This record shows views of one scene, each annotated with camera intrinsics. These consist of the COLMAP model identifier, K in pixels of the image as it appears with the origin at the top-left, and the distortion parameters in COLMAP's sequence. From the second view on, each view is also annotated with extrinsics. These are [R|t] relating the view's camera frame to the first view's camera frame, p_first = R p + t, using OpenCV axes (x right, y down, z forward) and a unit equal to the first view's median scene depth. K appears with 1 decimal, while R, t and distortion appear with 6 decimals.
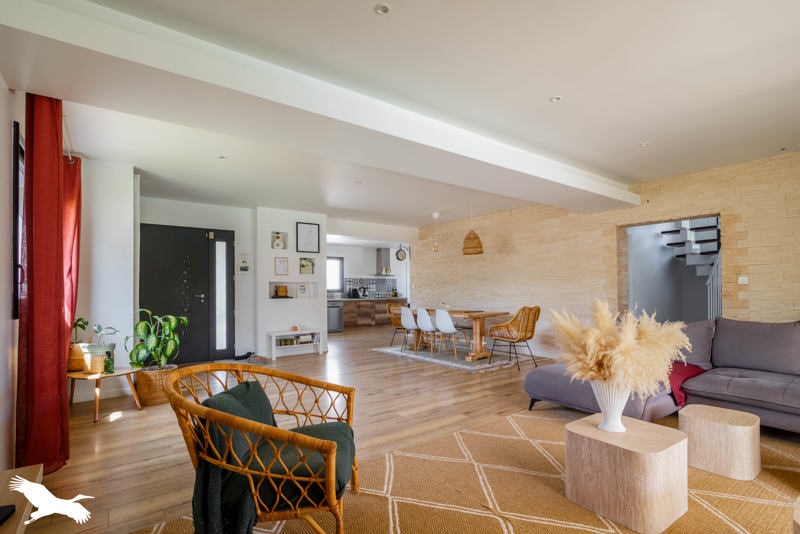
lens RADIAL K [[380.2, 0, 401.2], [0, 380.2, 286.4], [0, 0, 1]] dist [-0.001059, -0.000118]
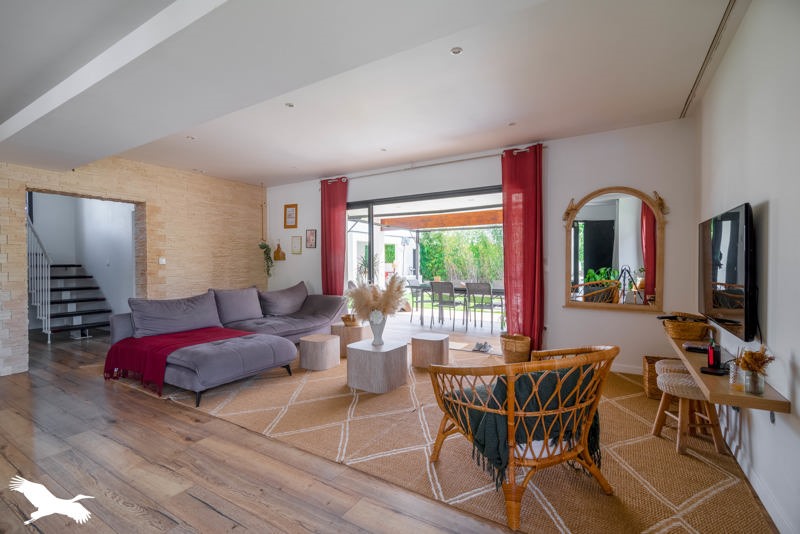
lens RADIAL K [[368.2, 0, 400.0], [0, 368.2, 267.0], [0, 0, 1]] dist [0.000325, 0.000170]
pose [[-0.371184, -0.001039, 0.928559, -0.473736], [-0.002284, 0.999997, 0.000206, 0.001273], [-0.928557, -0.002044, -0.371185, 0.670786]]
